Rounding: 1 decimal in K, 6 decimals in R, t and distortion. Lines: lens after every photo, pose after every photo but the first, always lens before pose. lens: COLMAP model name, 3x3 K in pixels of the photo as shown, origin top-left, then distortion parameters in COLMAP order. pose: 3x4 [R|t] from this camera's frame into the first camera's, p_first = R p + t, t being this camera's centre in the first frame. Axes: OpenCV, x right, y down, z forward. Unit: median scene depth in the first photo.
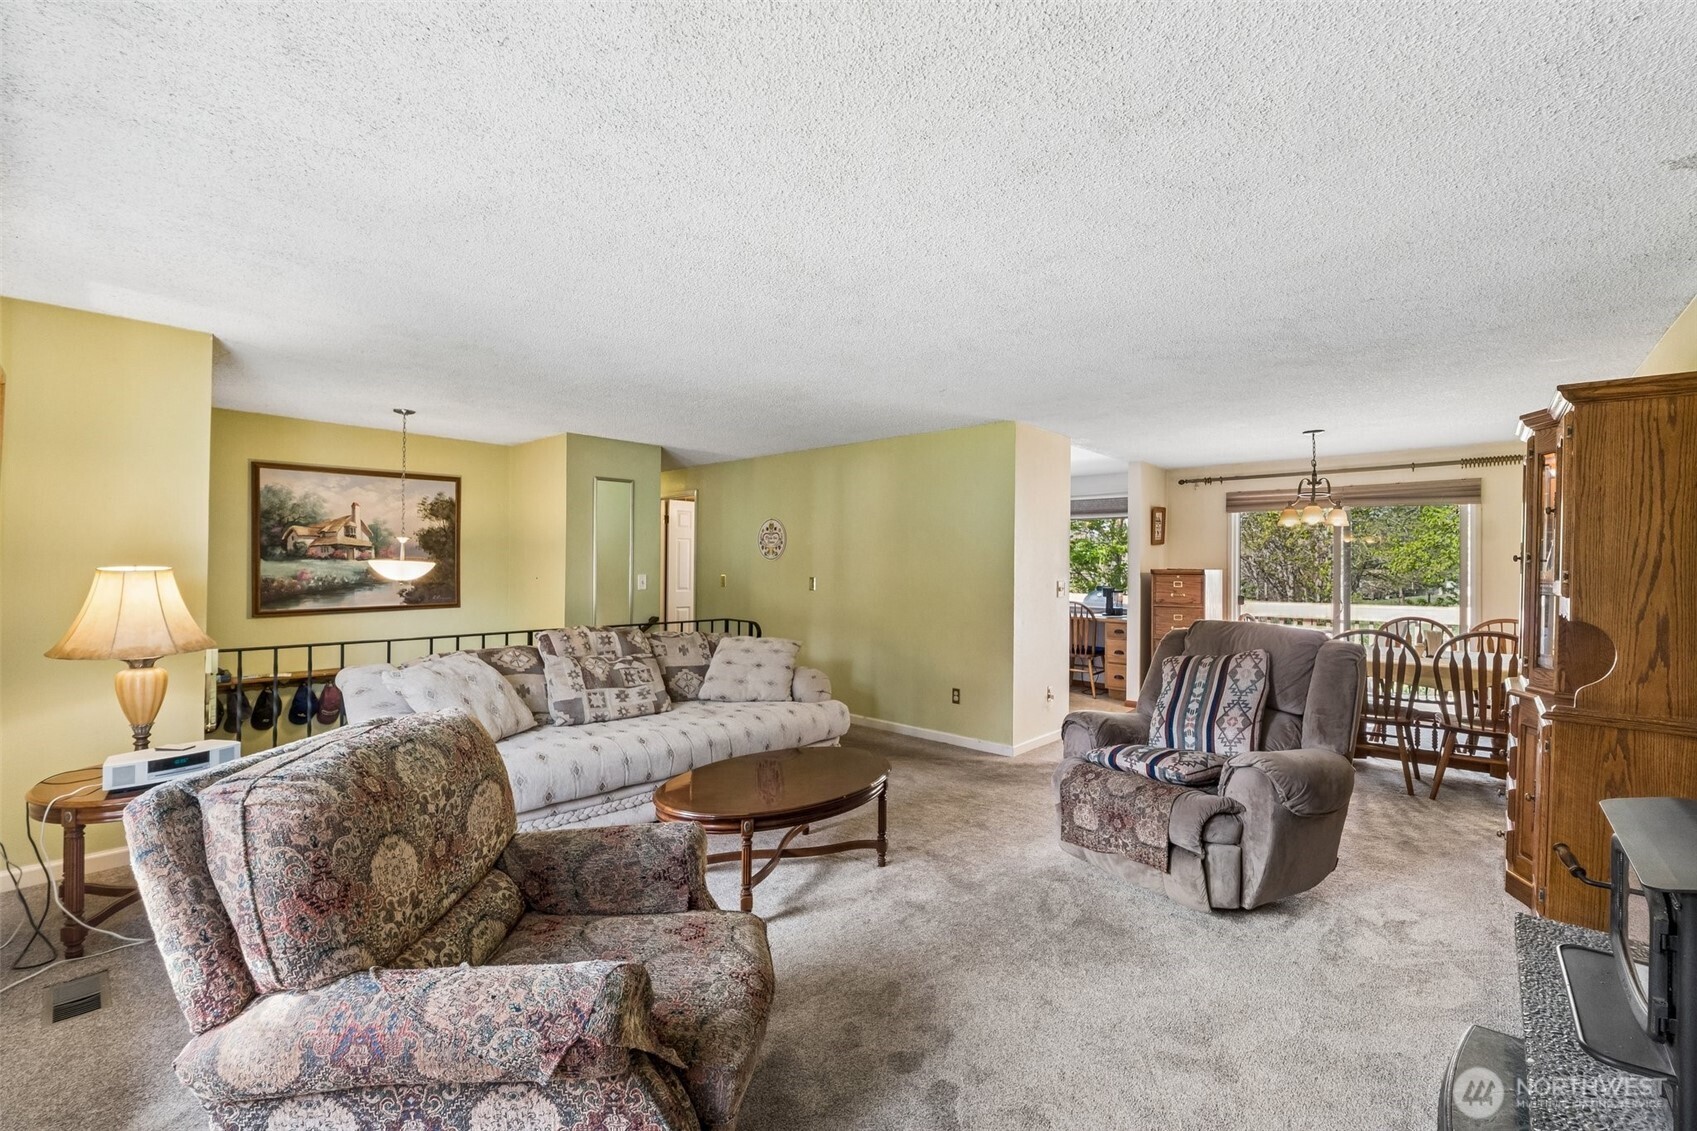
lens RADIAL K [[706.0, 0, 861.6], [0, 706.0, 561.6], [0, 0, 1]] dist [-0.005557, -0.000689]
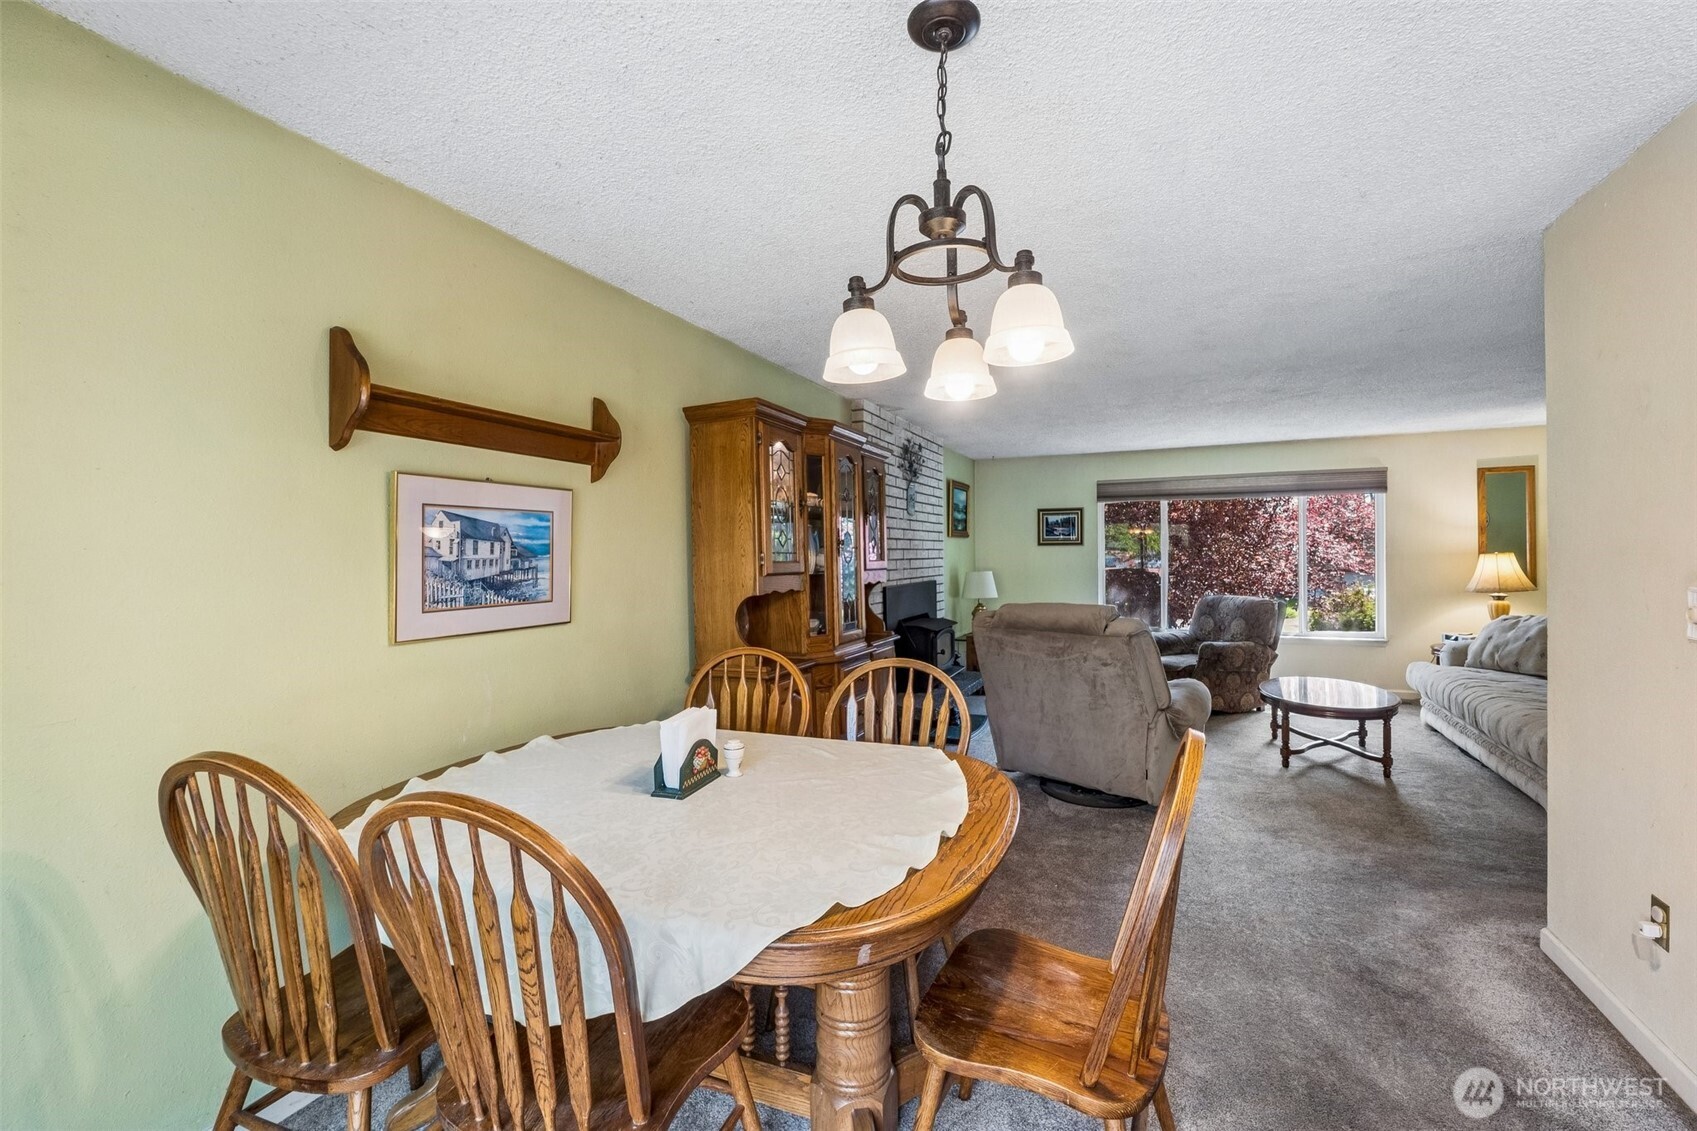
lens RADIAL K [[705.2, 0, 862.0], [0, 705.2, 561.7], [0, 0, 1]] dist [-0.001114, -0.006557]
pose [[-0.950591, 0.002379, -0.310438, 0.739560], [0.003291, 0.999992, -0.002412, 0.016659], [0.310430, -0.003315, -0.950591, 1.217563]]
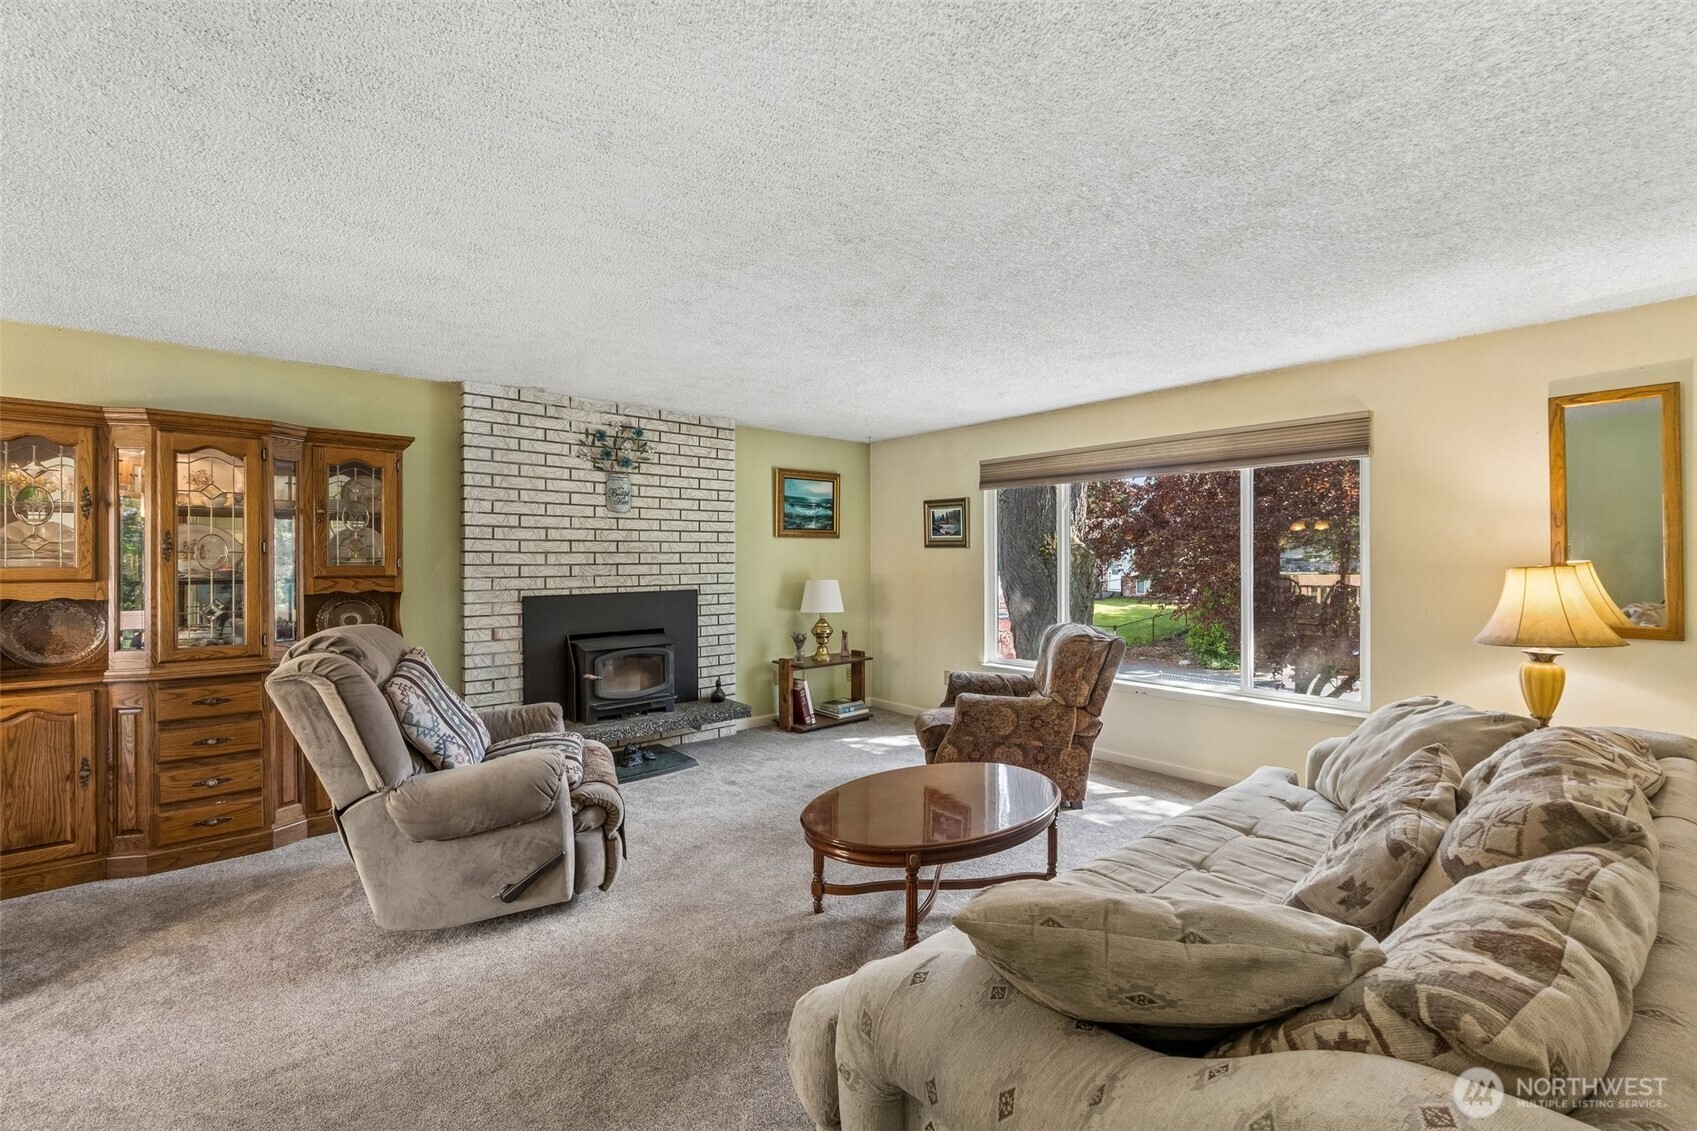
lens RADIAL K [[705.2, 0, 862.0], [0, 705.2, 561.7], [0, 0, 1]] dist [-0.001114, -0.006557]
pose [[-0.992742, -0.008329, 0.119976, -0.067817], [-0.008578, 0.999962, -0.001555, 0.006384], [-0.119958, -0.002573, -0.992776, 1.087304]]
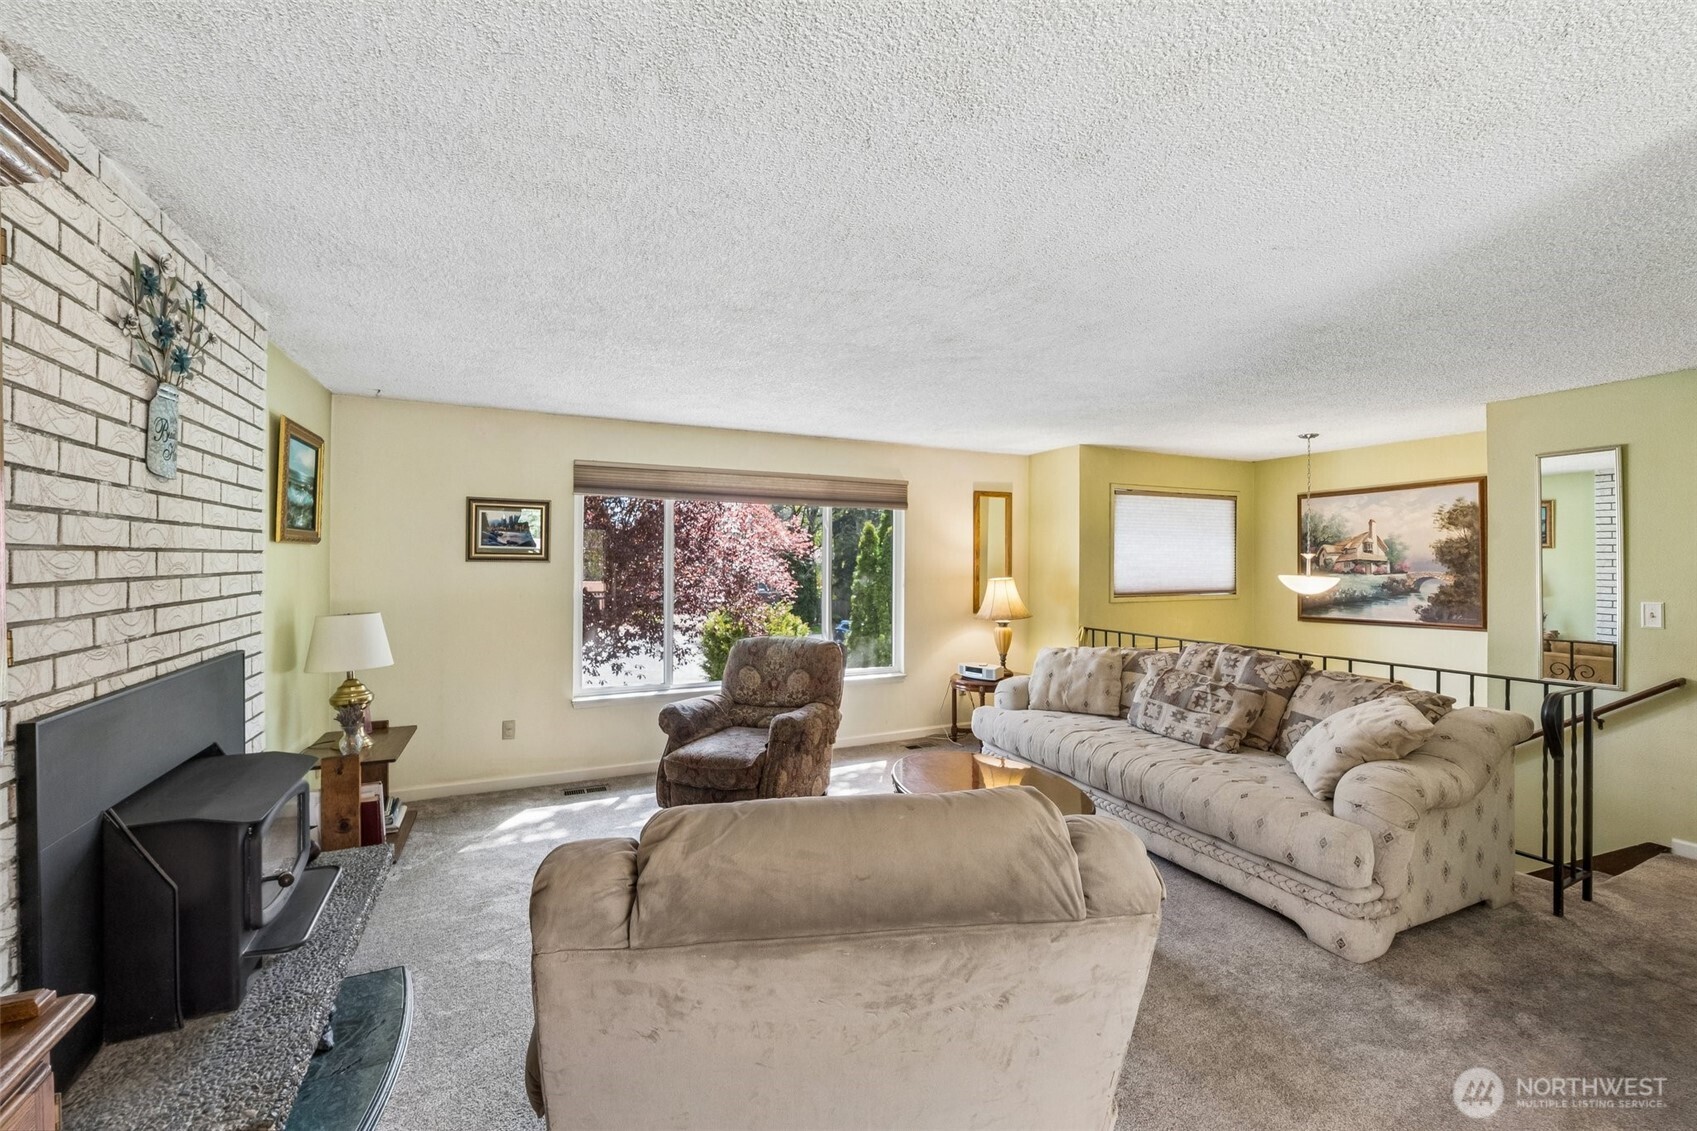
lens RADIAL K [[705.2, 0, 862.0], [0, 705.2, 561.7], [0, 0, 1]] dist [-0.001114, -0.006557]
pose [[-0.383474, -0.010957, -0.923487, 0.537002], [-0.001091, 0.999934, -0.011412, -0.008526], [0.923551, -0.003369, -0.383461, 0.711334]]
